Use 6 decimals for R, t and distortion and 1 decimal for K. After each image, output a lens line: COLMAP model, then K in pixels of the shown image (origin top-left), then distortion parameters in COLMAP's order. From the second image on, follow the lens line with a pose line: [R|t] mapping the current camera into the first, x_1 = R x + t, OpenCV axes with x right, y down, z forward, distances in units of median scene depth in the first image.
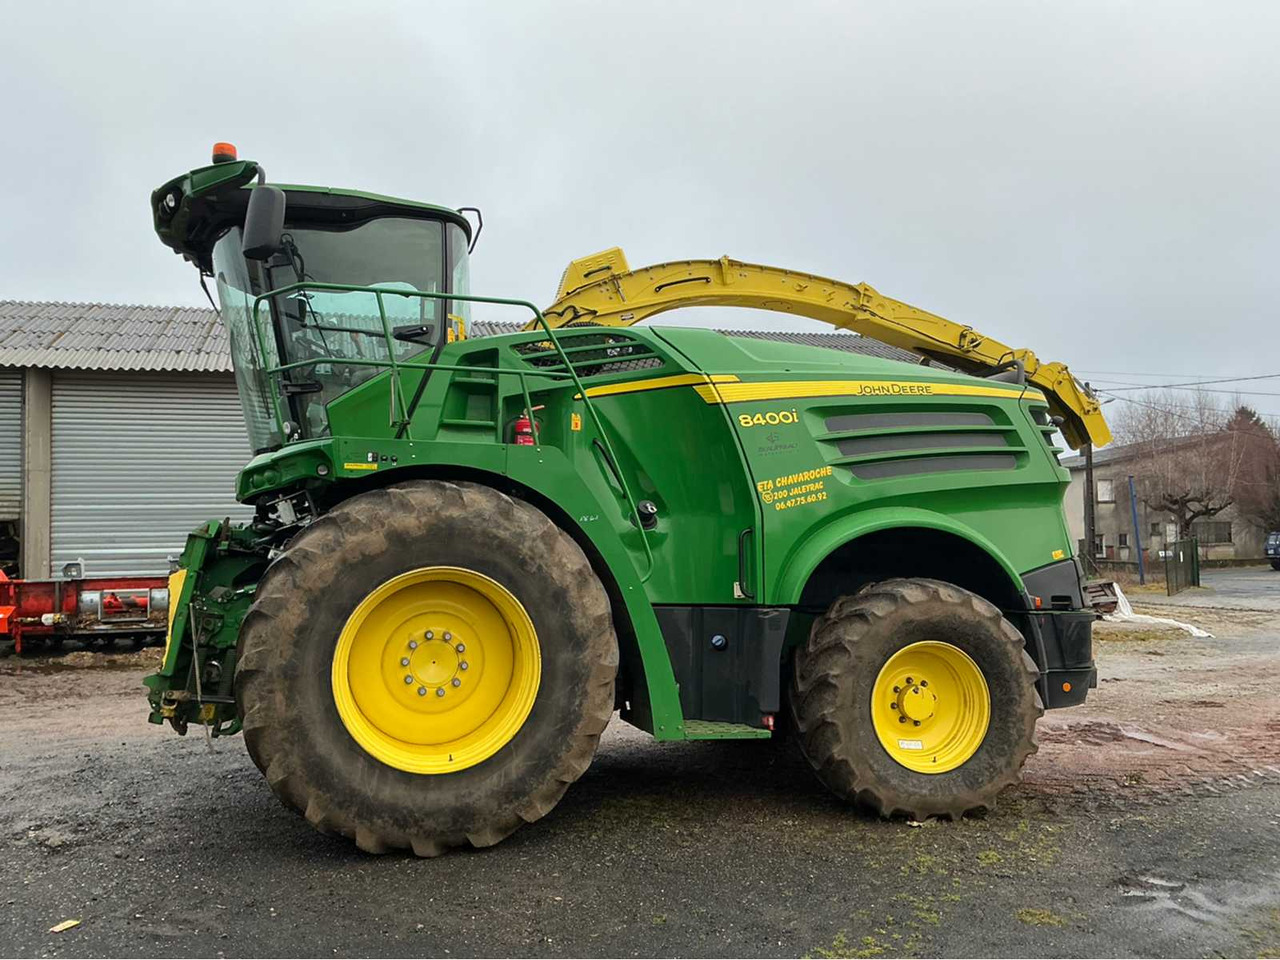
lens RADIAL K [[1056.3, 0, 640.0], [0, 1056.3, 480.0], [0, 0, 1]] dist [0.145625, -0.292693]
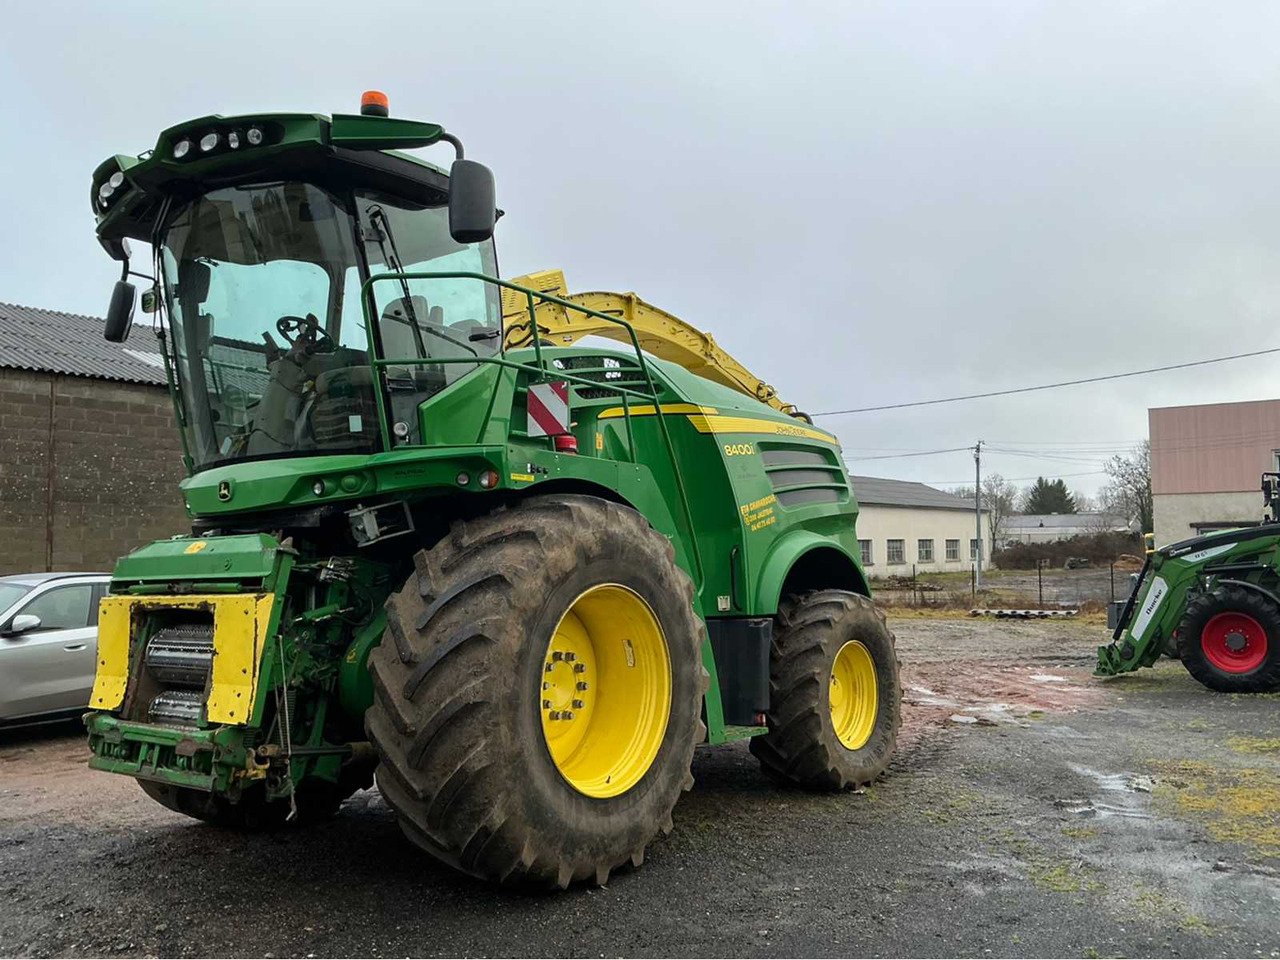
lens RADIAL K [[1056.3, 0, 640.0], [0, 1056.3, 480.0], [0, 0, 1]] dist [0.145625, -0.292693]
pose [[0.792897, 0.044348, 0.607740, -0.684171], [-0.029921, 0.998979, -0.033861, 0.016346], [-0.608621, 0.008664, 0.793414, 0.185020]]
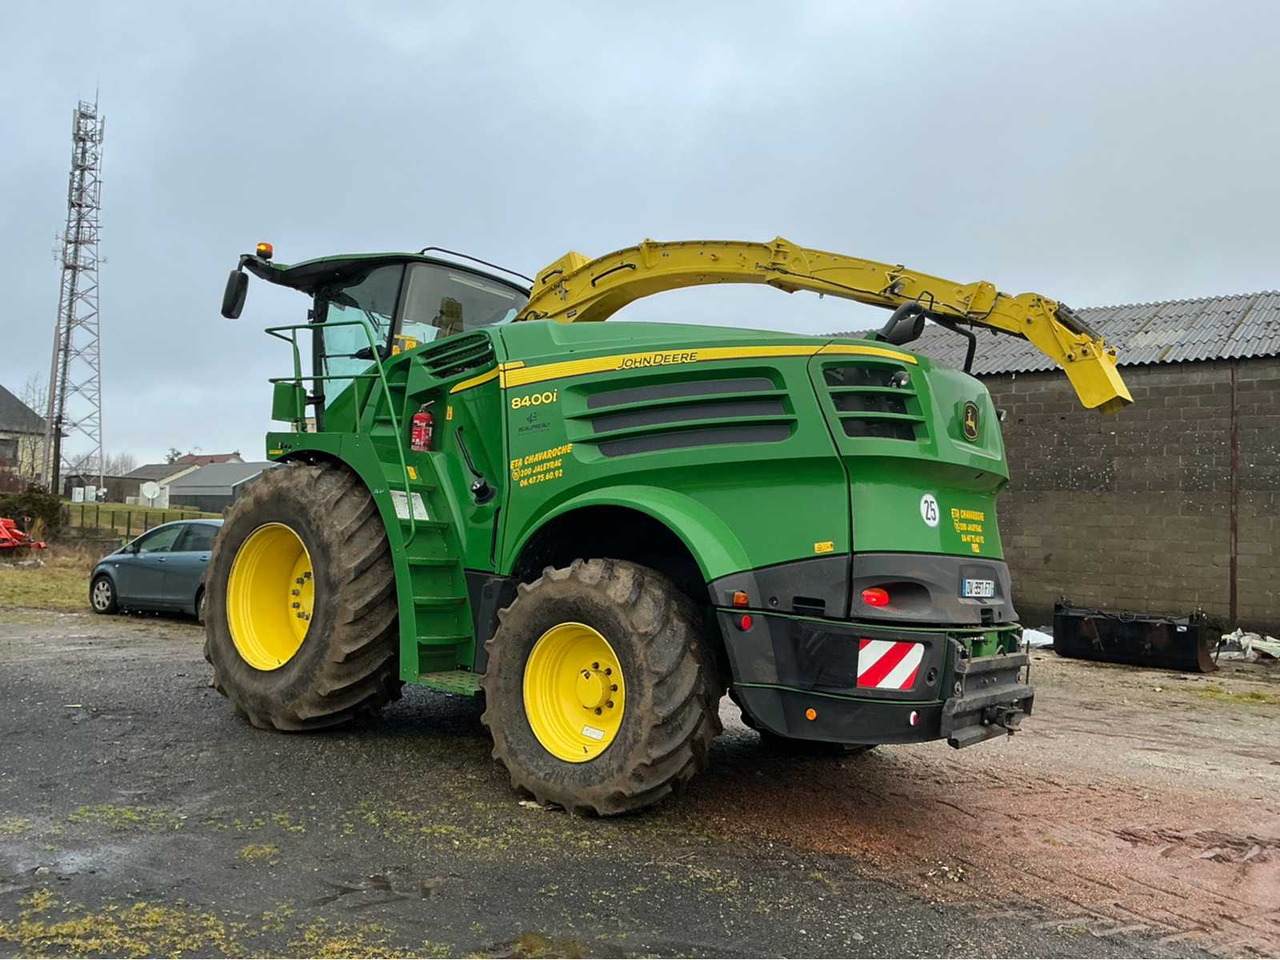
lens RADIAL K [[1056.3, 0, 640.0], [0, 1056.3, 480.0], [0, 0, 1]] dist [0.145625, -0.292693]
pose [[0.600317, -0.004230, -0.799751, 1.086551], [-0.005980, 0.999934, -0.009777, 0.032726], [0.799740, 0.010652, 0.600252, 0.486160]]
